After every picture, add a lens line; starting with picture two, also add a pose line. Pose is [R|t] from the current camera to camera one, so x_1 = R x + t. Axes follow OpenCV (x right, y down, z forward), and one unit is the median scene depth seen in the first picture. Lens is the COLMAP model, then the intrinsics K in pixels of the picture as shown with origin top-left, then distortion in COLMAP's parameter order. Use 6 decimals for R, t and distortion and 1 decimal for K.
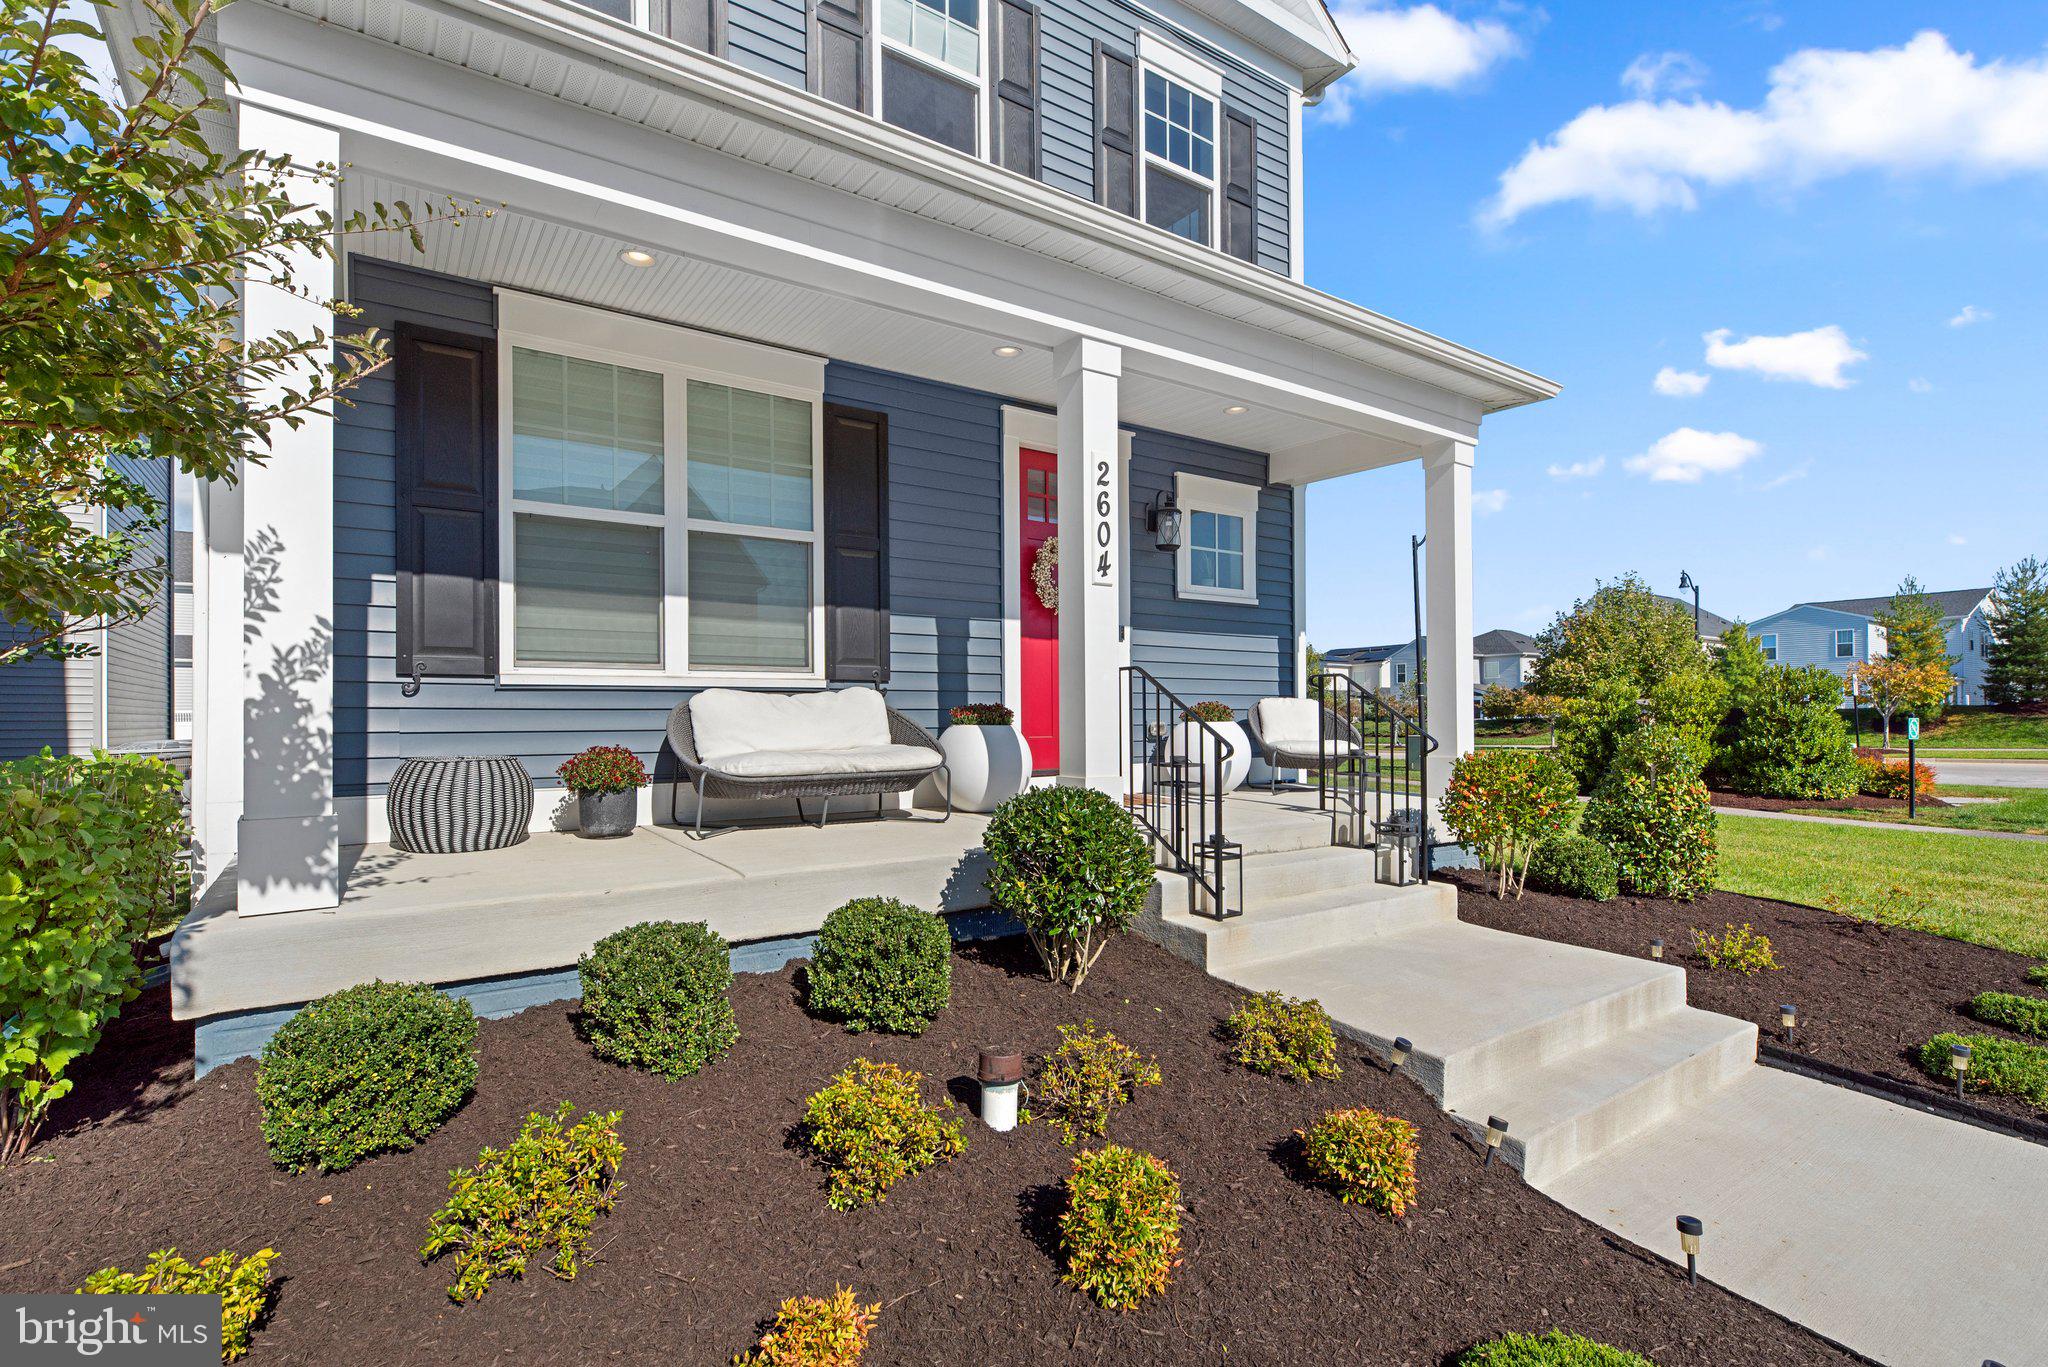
lens RADIAL K [[923.8, 0, 1024.1], [0, 923.8, 686.8], [0, 0, 1]] dist [-0.000413, -0.000685]
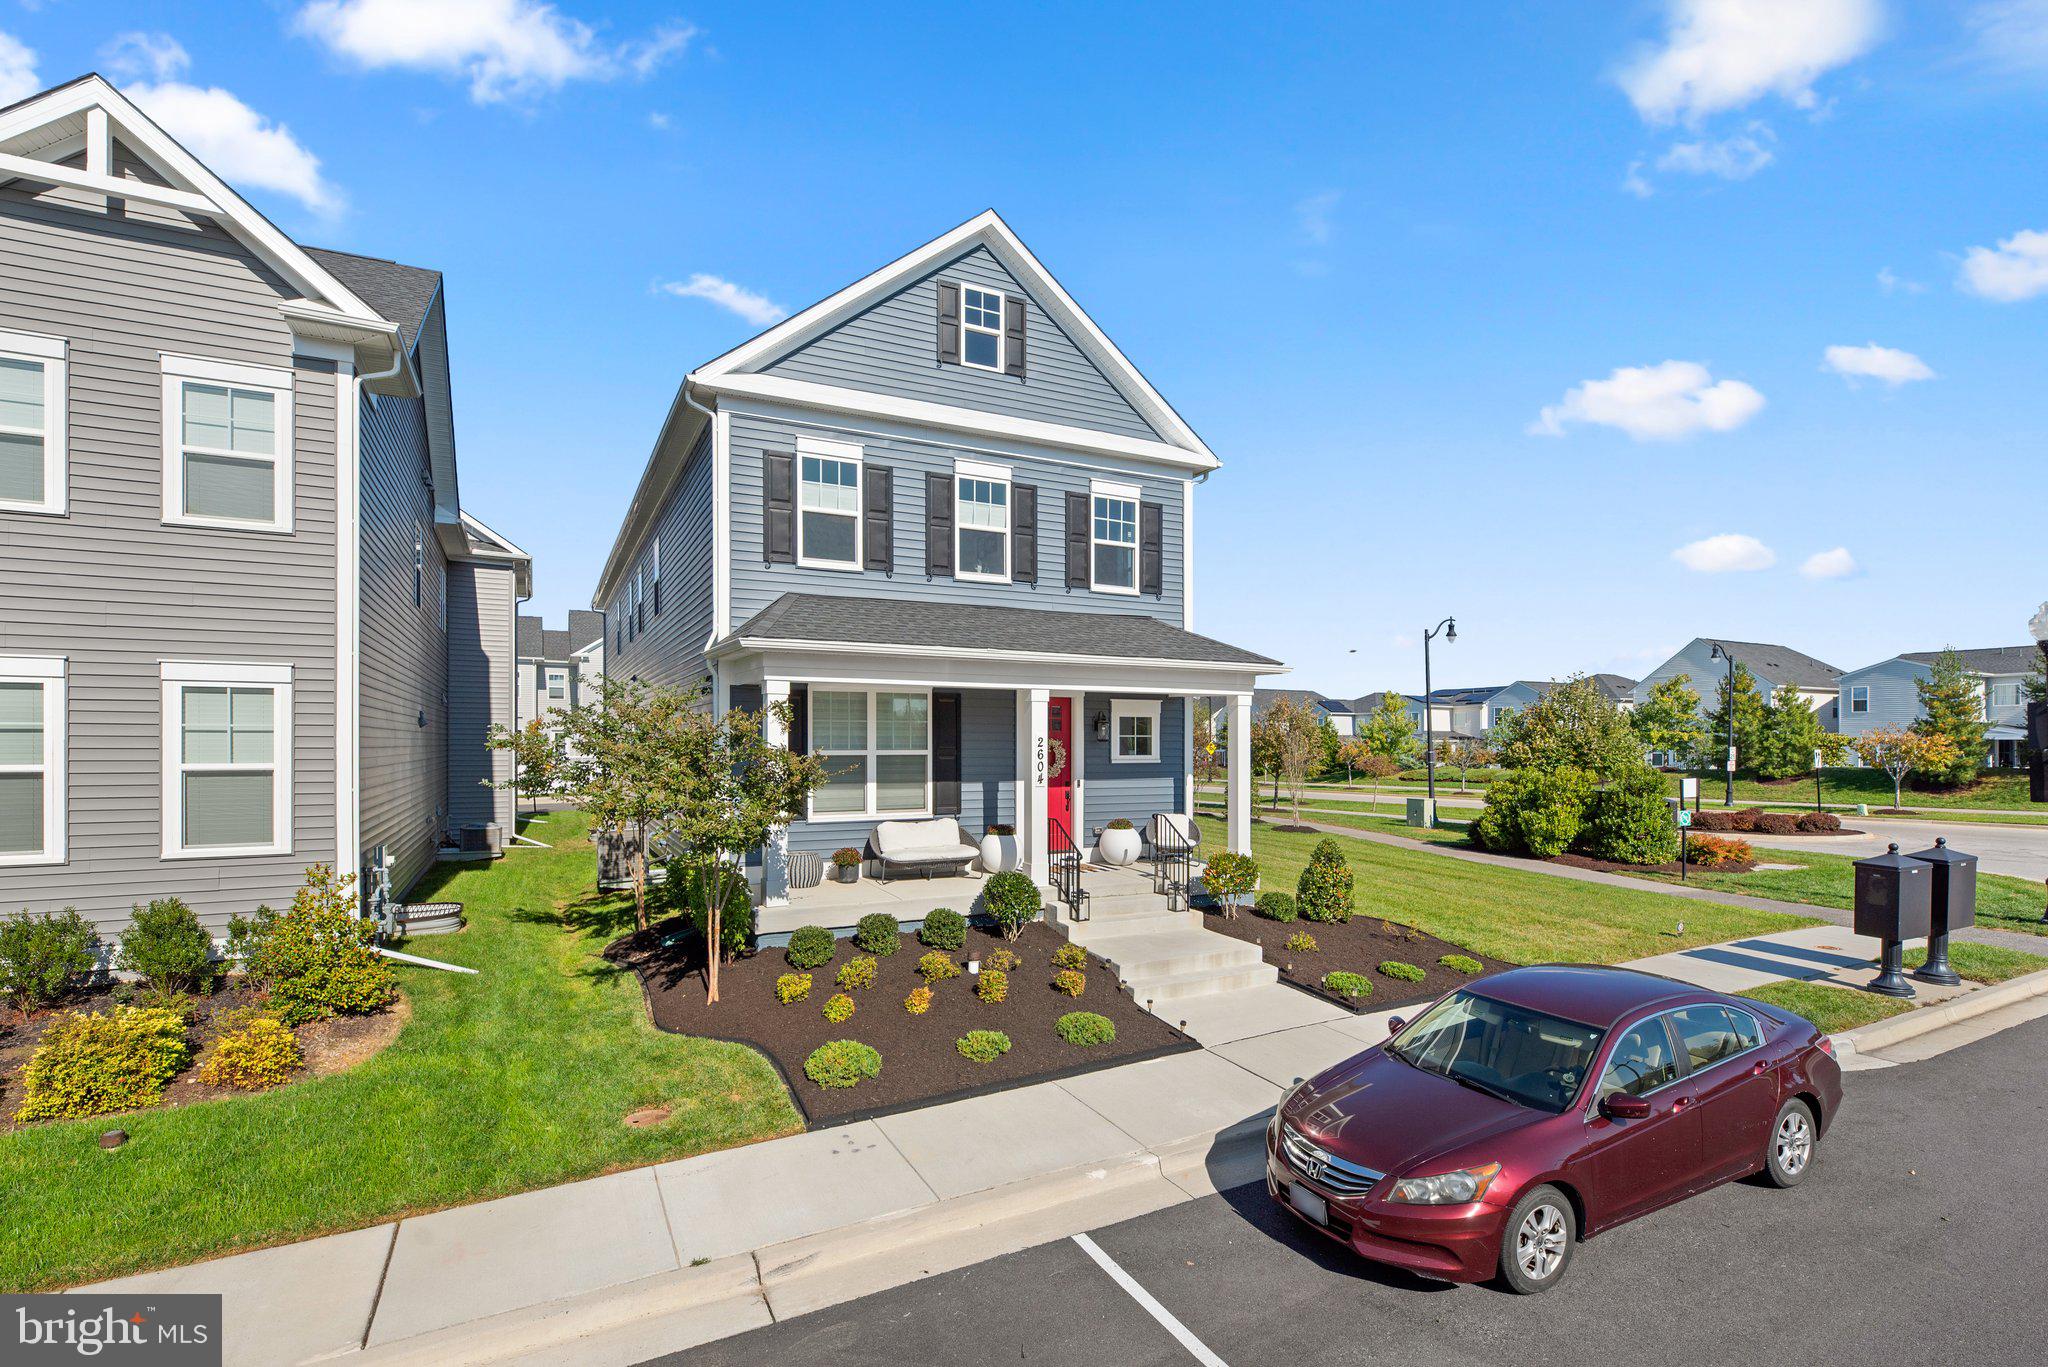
lens RADIAL K [[939.9, 0, 1044.6], [0, 939.9, 712.4], [0, 0, 1]] dist [-0.001174, -0.000248]
pose [[0.993059, 0.007144, -0.117401, 0.339318], [-0.006426, 0.999958, 0.006491, -0.282356], [0.117443, -0.005691, 0.993063, -1.305888]]
